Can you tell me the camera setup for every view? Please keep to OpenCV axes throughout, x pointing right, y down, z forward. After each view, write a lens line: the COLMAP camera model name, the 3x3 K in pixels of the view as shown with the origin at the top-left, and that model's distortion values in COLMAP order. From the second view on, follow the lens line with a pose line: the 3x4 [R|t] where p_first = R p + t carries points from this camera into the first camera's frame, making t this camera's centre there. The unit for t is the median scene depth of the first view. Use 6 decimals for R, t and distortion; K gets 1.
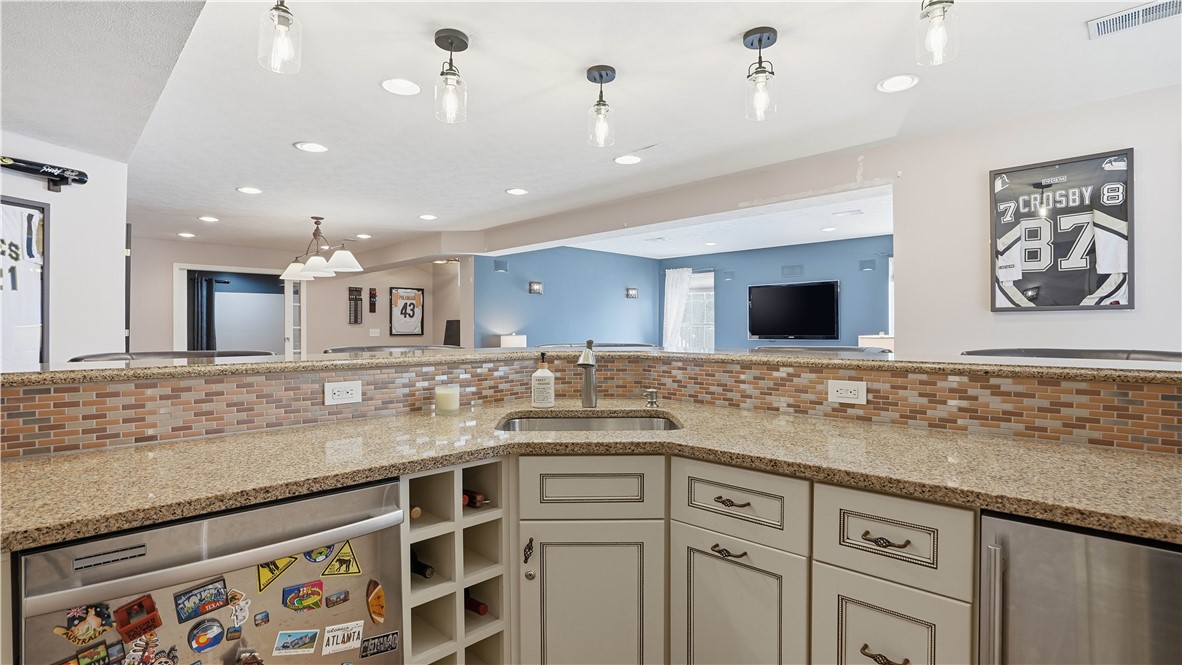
lens RADIAL K [[555.1, 0, 588.6], [0, 555.1, 330.3], [0, 0, 1]] dist [-0.051332, 0.020948]
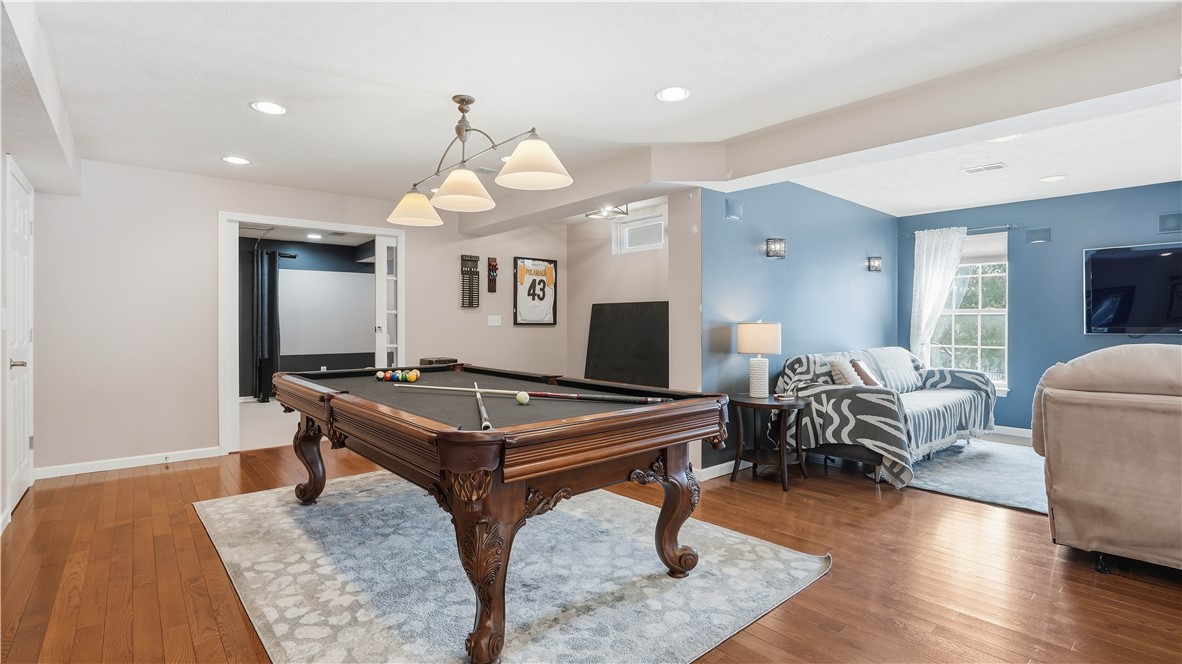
lens RADIAL K [[555.1, 0, 588.6], [0, 555.1, 329.8], [0, 0, 1]] dist [-0.051332, 0.020948]
pose [[0.996261, 0.007497, -0.086074, -0.202891], [-0.006867, 0.999947, 0.007613, 0.009605], [0.086127, -0.006994, 0.996260, 0.296064]]
